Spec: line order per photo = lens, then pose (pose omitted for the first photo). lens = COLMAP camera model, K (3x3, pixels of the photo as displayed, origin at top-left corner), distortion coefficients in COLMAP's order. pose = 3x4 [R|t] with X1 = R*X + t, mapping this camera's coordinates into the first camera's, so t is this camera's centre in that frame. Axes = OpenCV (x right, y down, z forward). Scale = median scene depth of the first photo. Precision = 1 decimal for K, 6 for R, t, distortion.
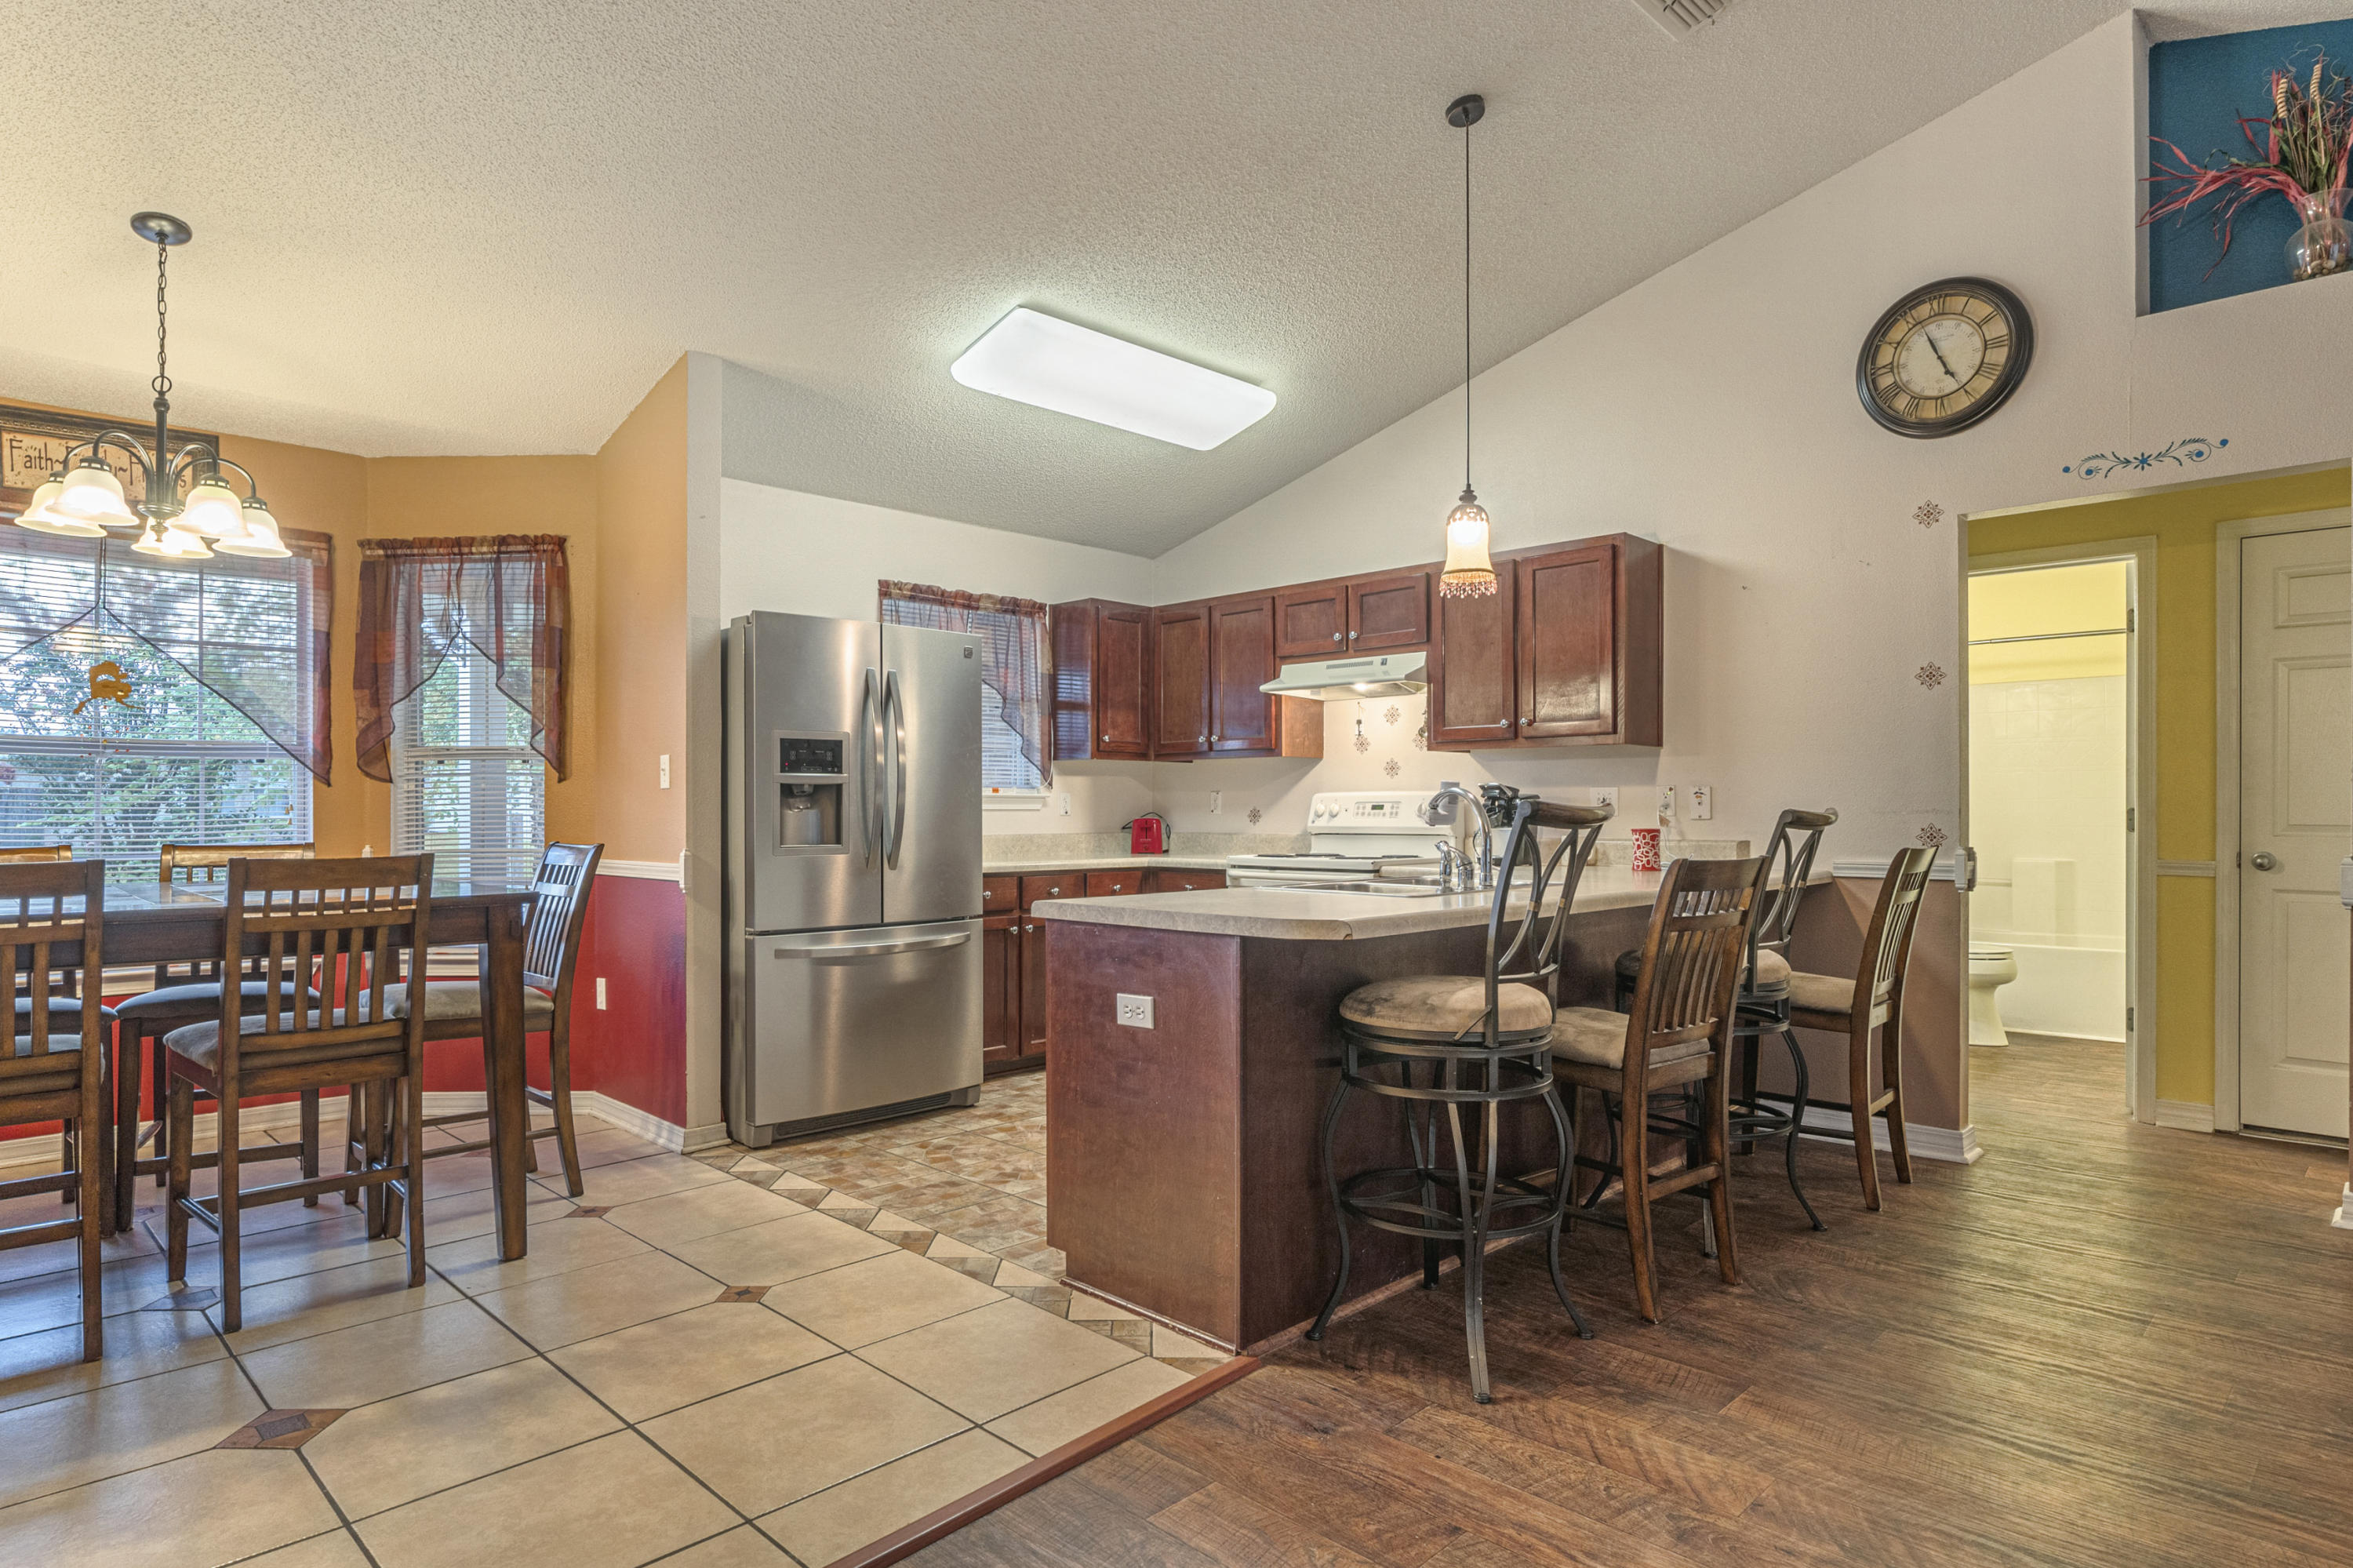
lens RADIAL K [[1284.5, 0, 1163.2], [0, 1284.5, 805.1], [0, 0, 1]] dist [-0.003225, 0.000300]
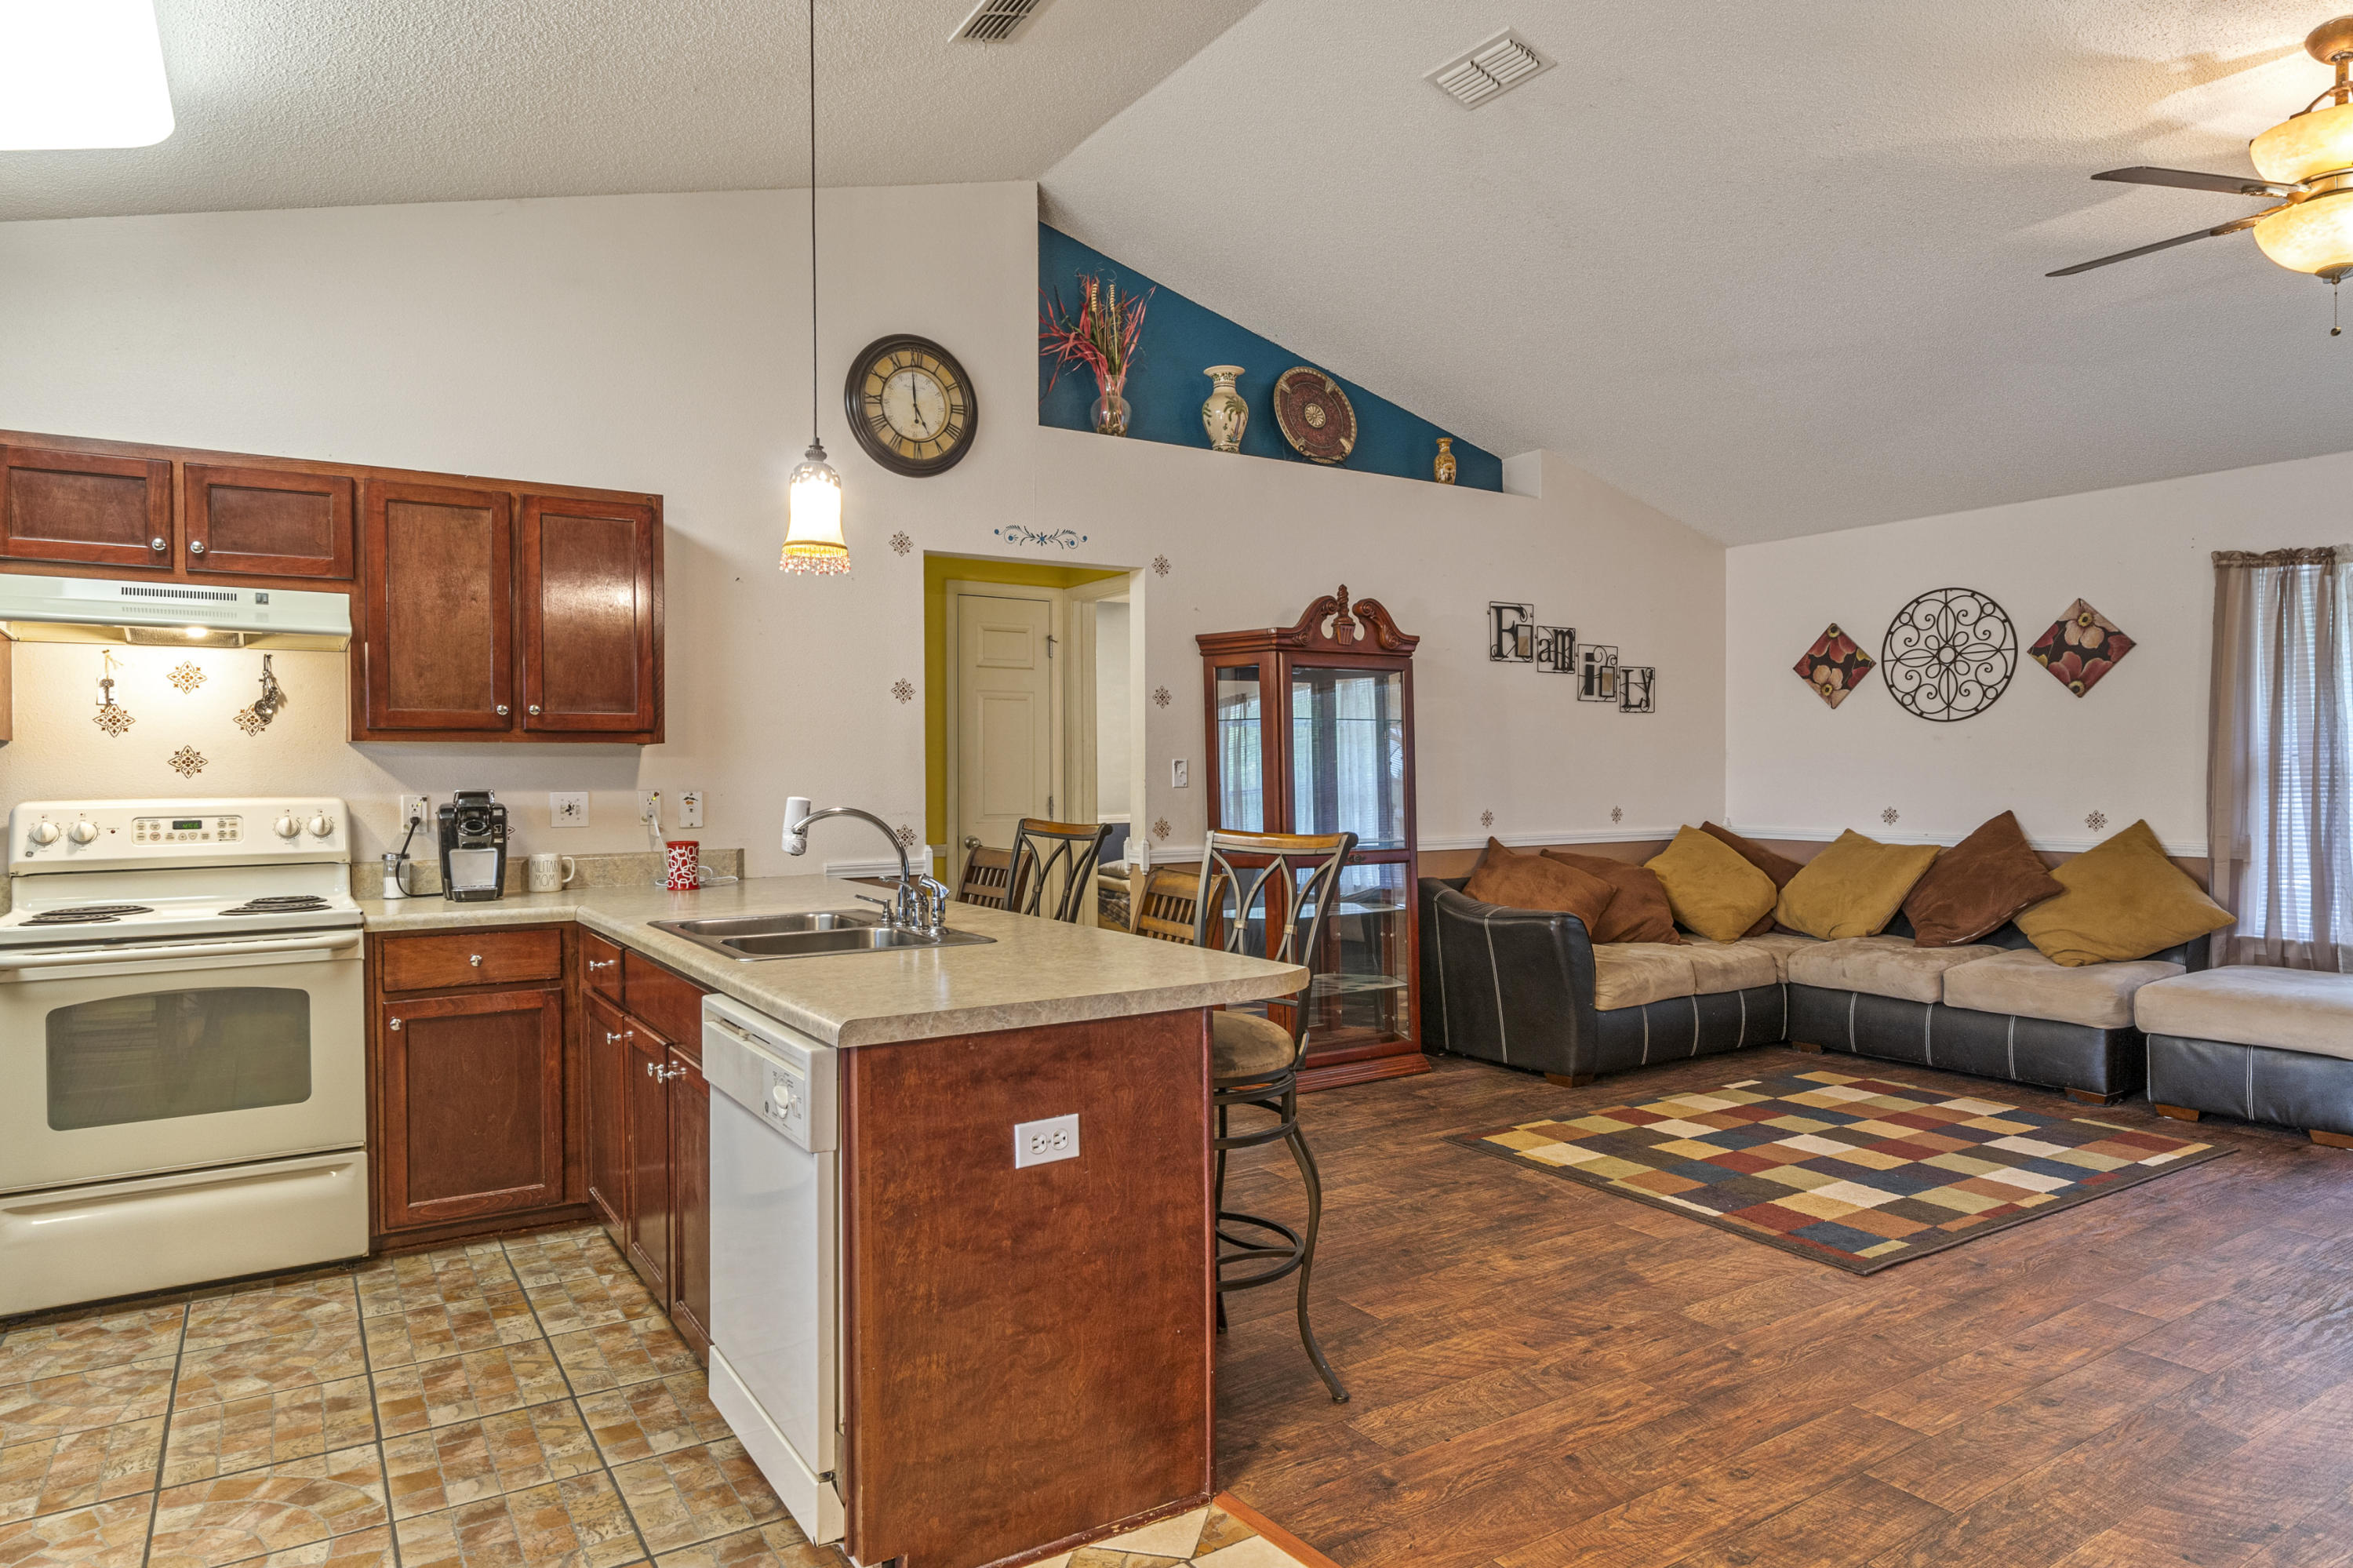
lens RADIAL K [[1398.5, 0, 1164.9], [0, 1398.5, 789.2], [0, 0, 1]] dist [-0.001544, -0.000506]
pose [[0.212642, -0.014712, 0.977019, -0.490850], [-0.000269, 0.999886, 0.015115, -0.032219], [-0.977130, -0.003477, 0.212614, 0.485599]]
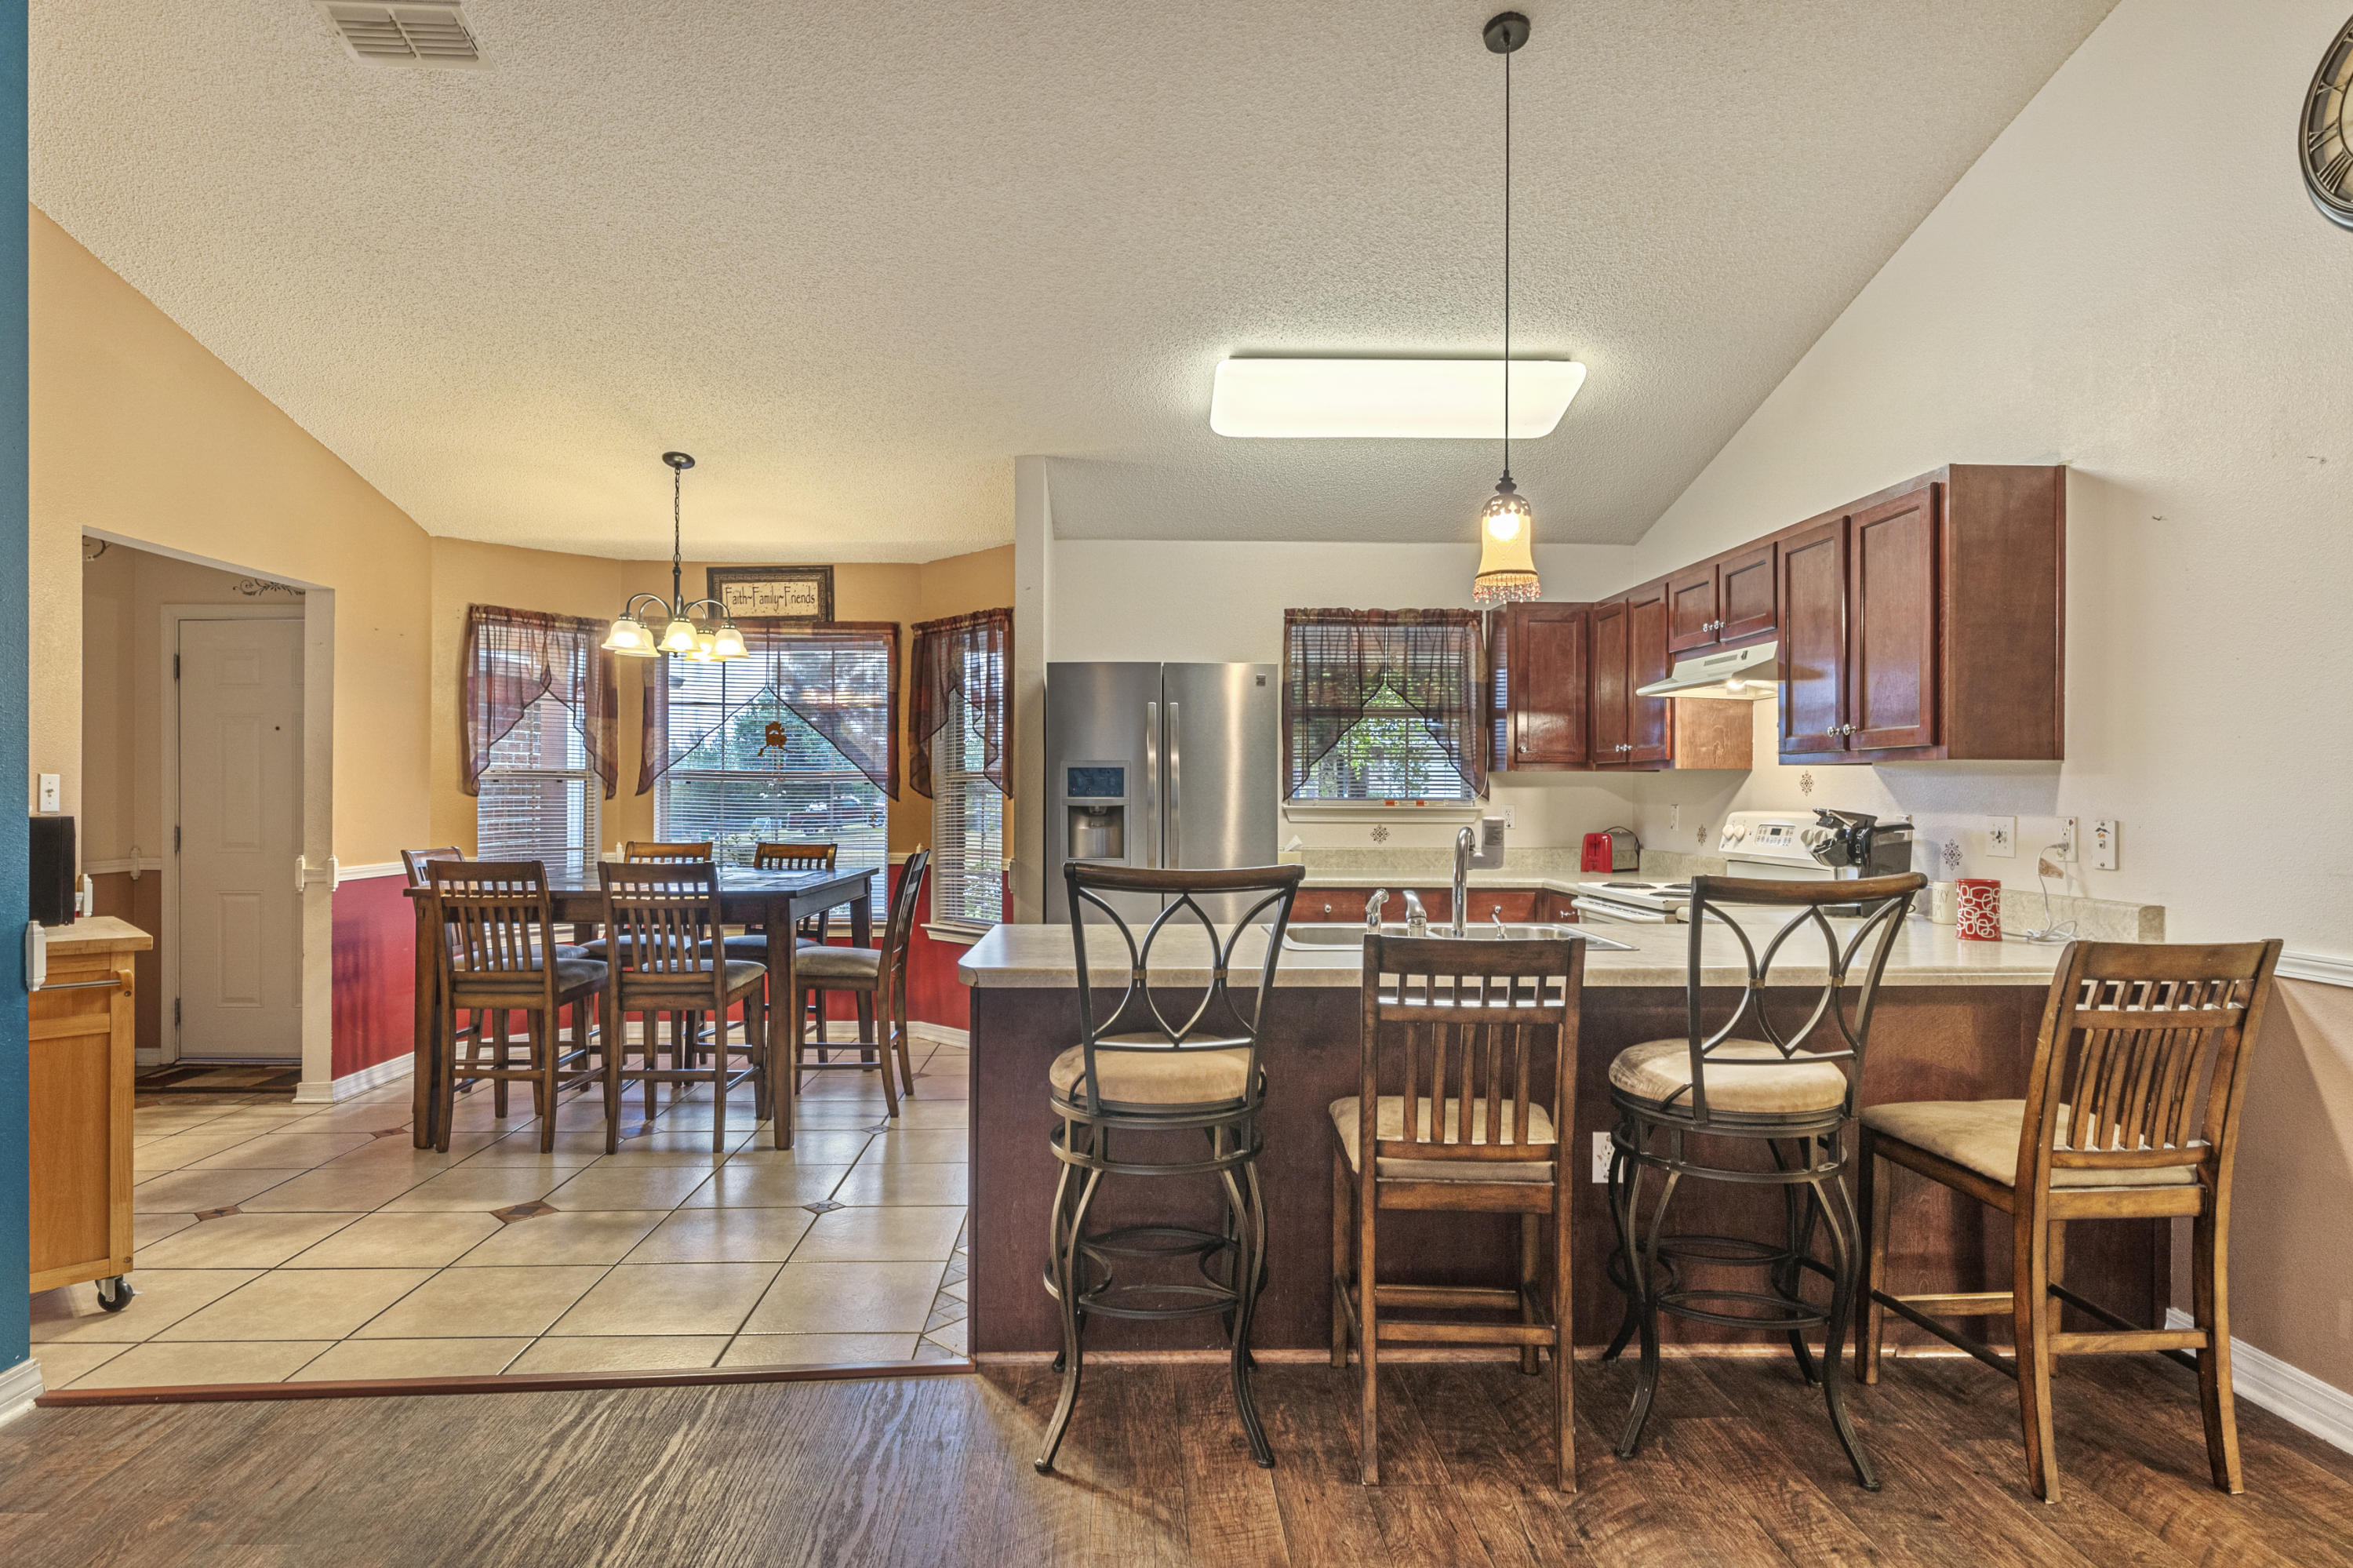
lens RADIAL K [[1266.2, 0, 1162.8], [0, 1266.2, 785.8], [0, 0, 1]] dist [0.000292, -0.000500]
pose [[0.730404, 0.000491, -0.683015, 0.533681], [-0.000904, 1.000000, -0.000248, -0.033074], [0.683015, 0.000798, 0.730404, 0.190003]]
